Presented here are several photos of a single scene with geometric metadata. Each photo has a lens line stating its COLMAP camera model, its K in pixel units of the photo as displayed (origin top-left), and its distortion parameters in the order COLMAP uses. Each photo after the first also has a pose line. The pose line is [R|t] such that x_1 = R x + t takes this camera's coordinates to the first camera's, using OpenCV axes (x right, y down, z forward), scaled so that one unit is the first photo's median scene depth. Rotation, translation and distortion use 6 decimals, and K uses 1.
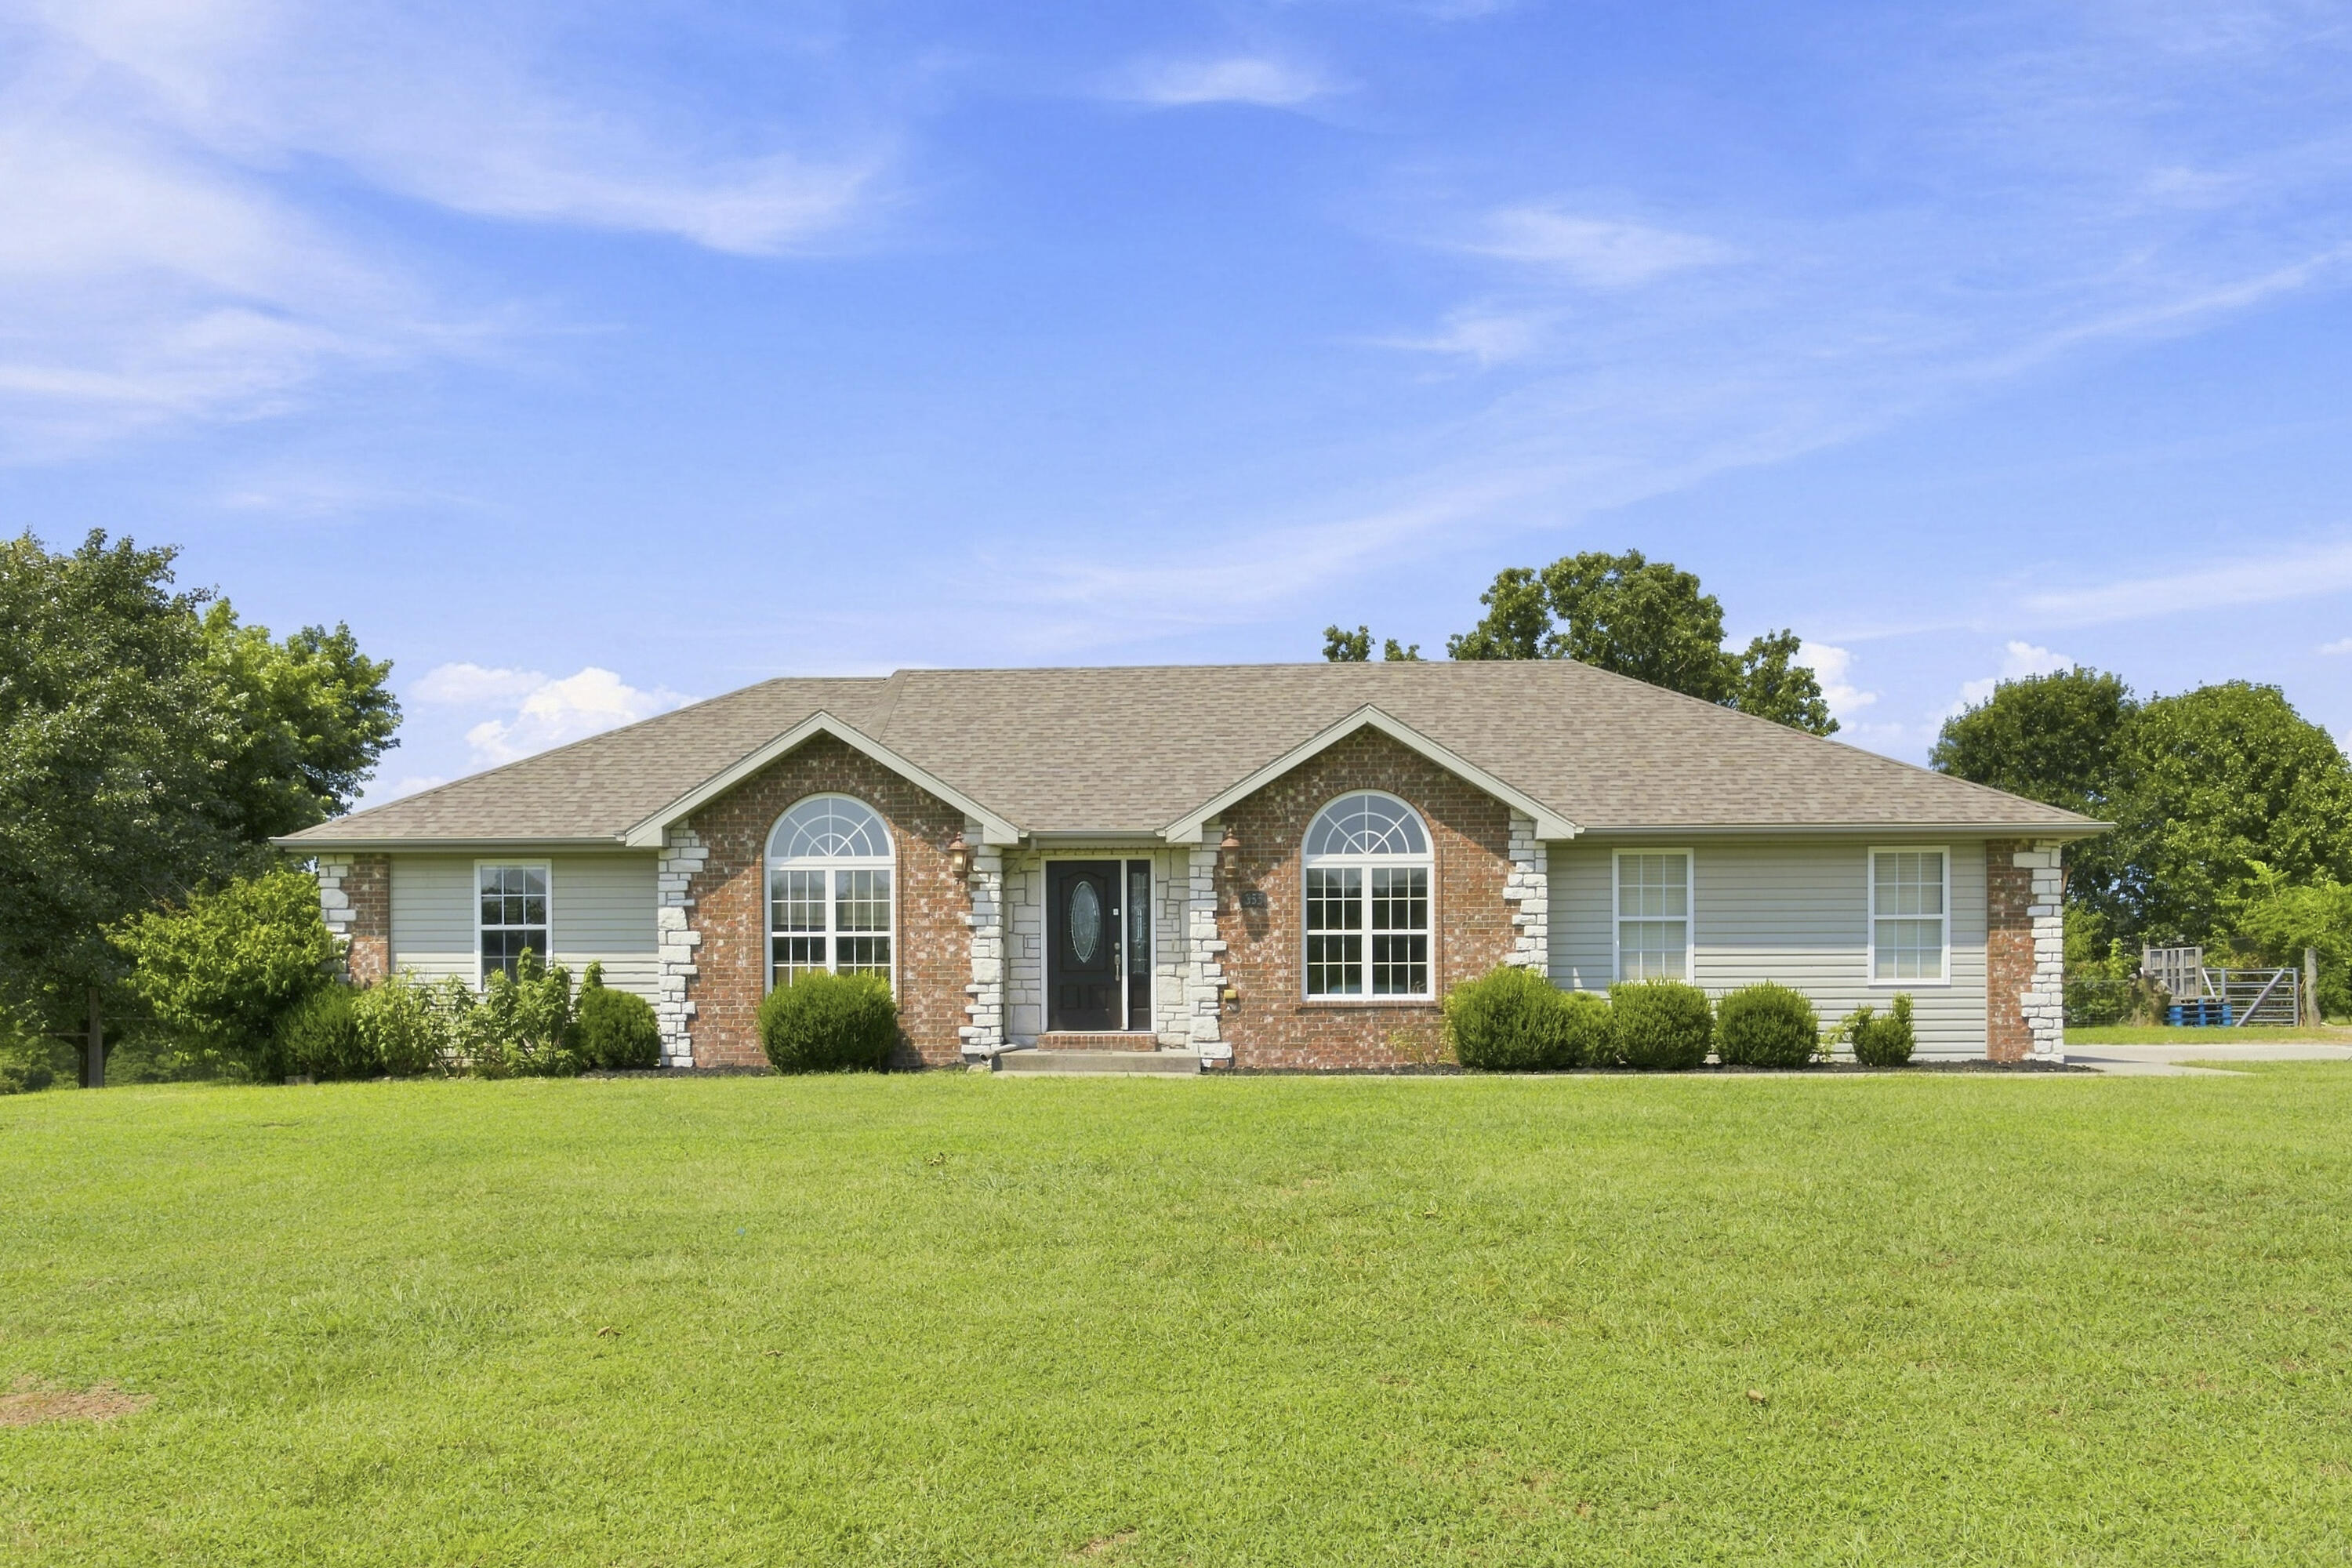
lens RADIAL K [[1691.9, 0, 1176.0], [0, 1691.9, 784.0], [0, 0, 1]] dist [-0.000694, -0.002320]
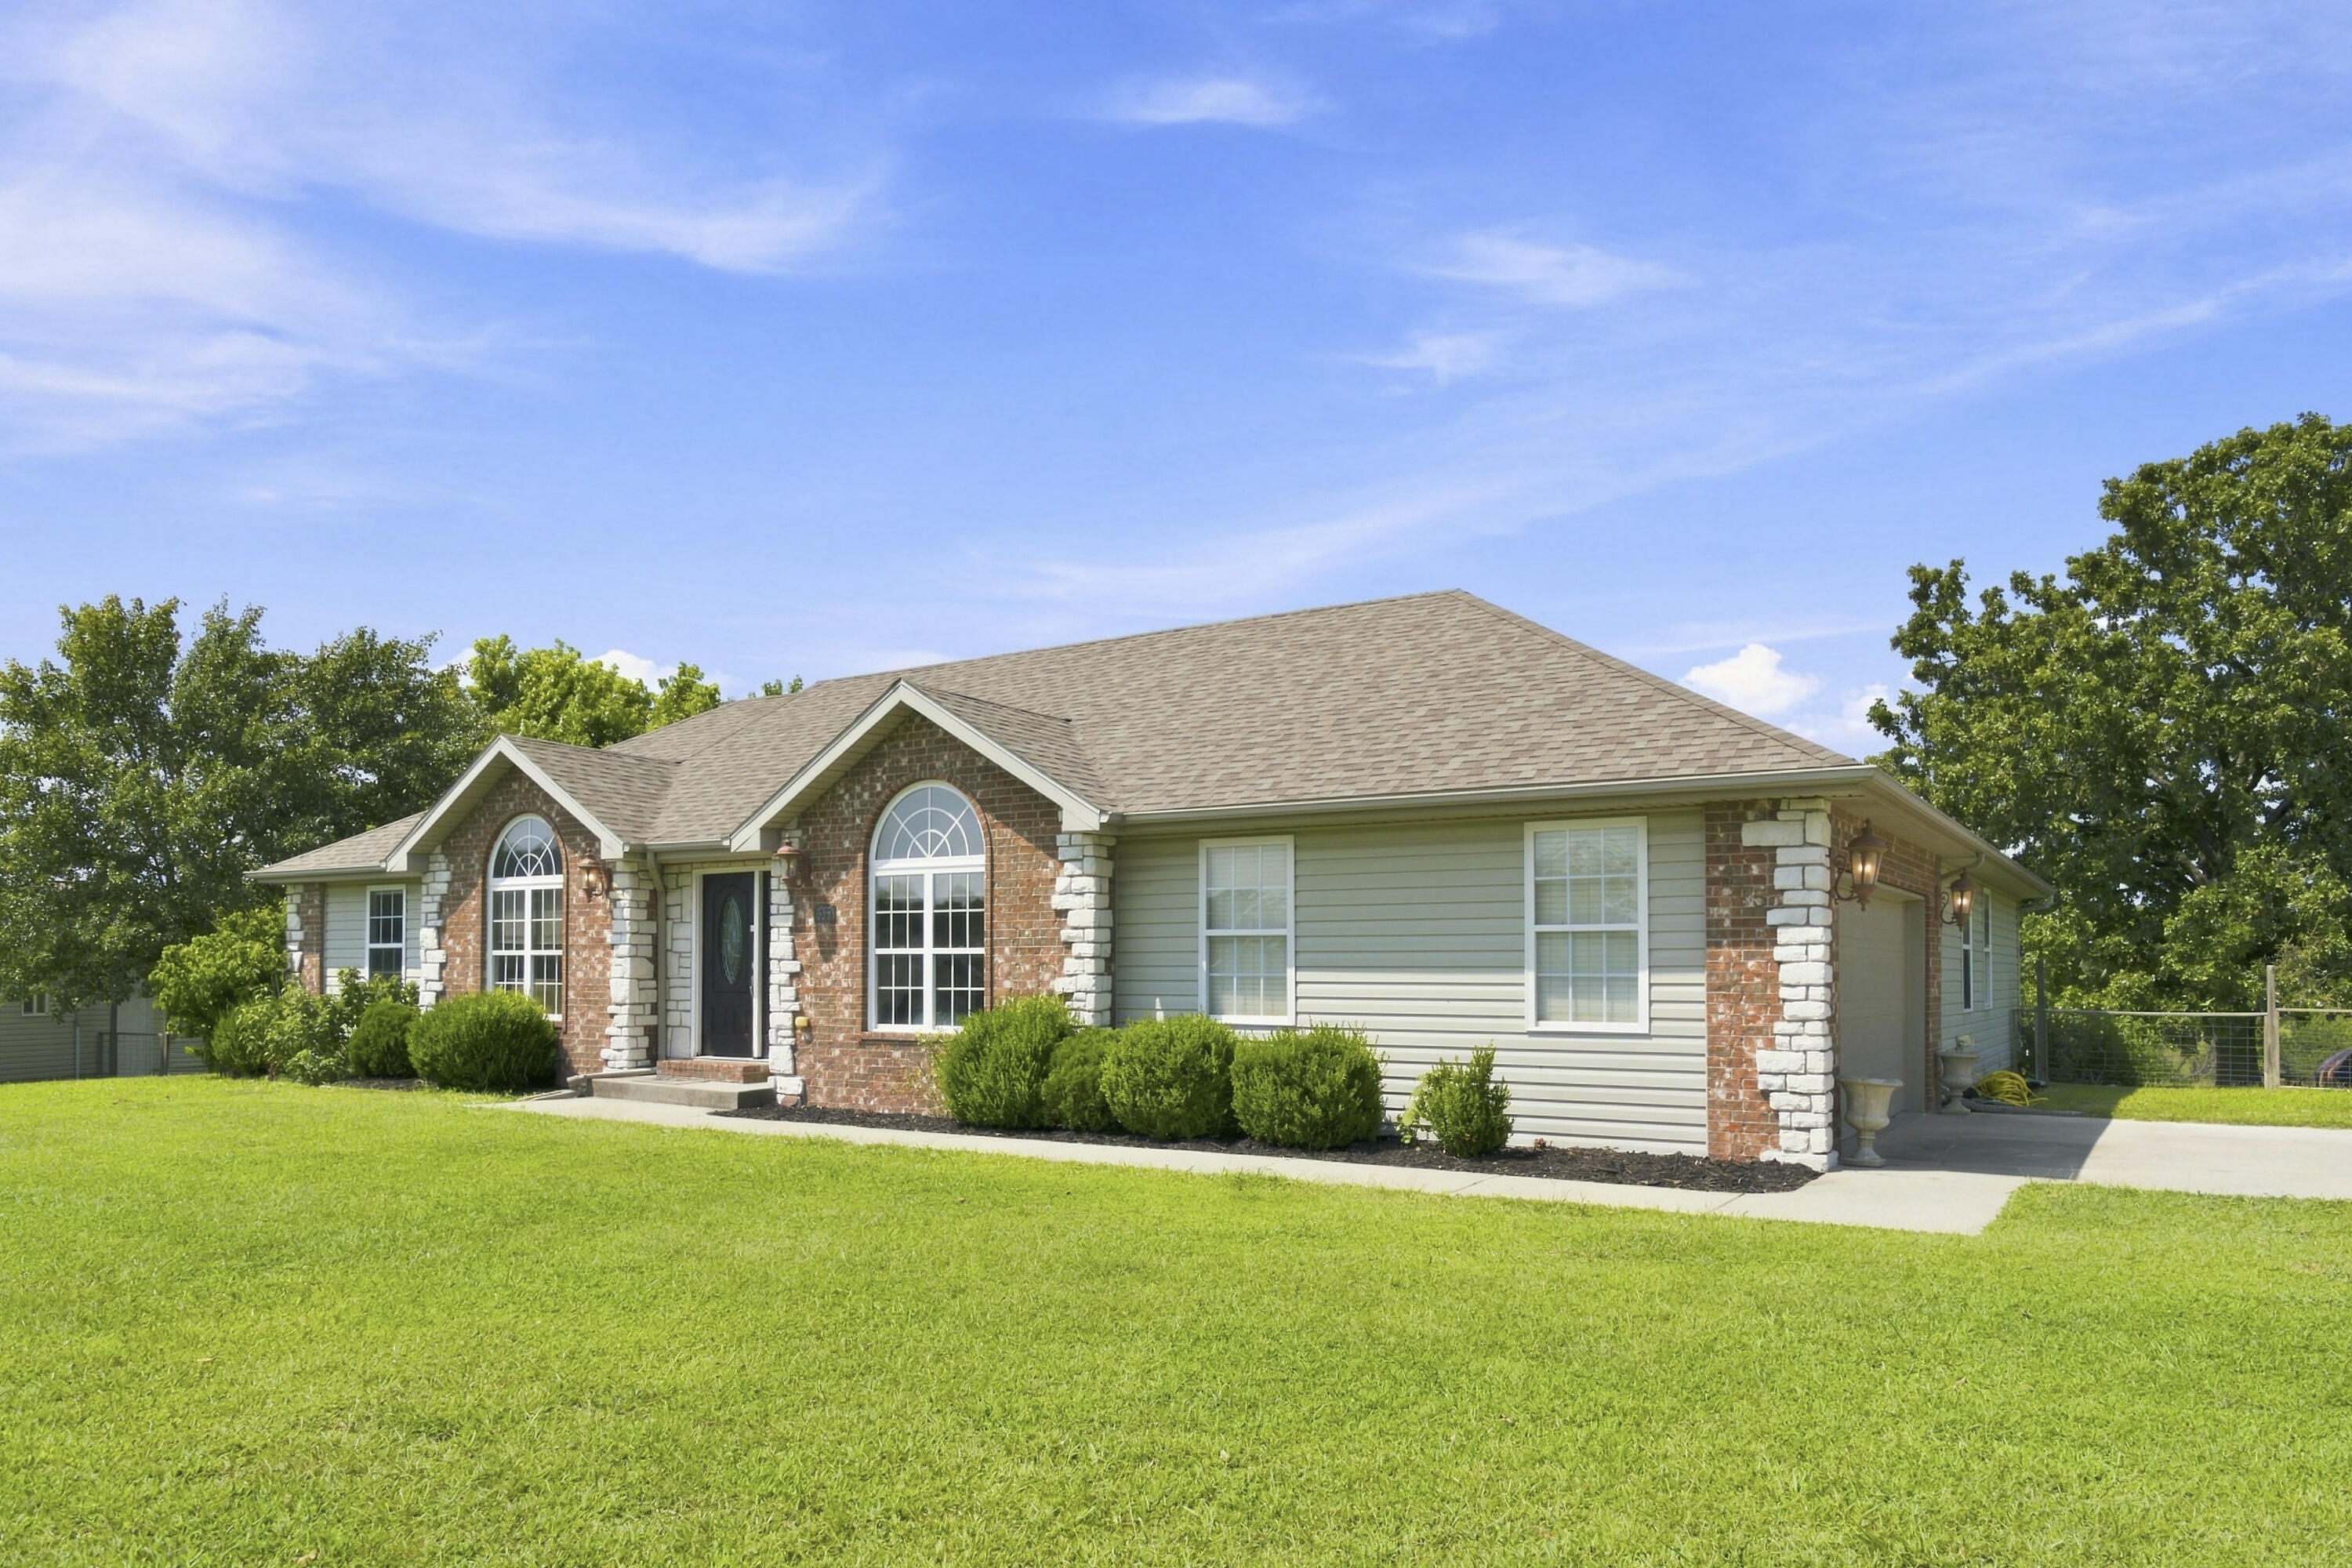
lens RADIAL K [[1634.5, 0, 1176.0], [0, 1634.5, 784.0], [0, 0, 1]] dist [0.000424, 0.001352]
pose [[0.834477, -0.055468, -0.548244, 0.661196], [0.054407, 0.998353, -0.018195, 0.026534], [0.548350, -0.014645, 0.836121, 0.393357]]
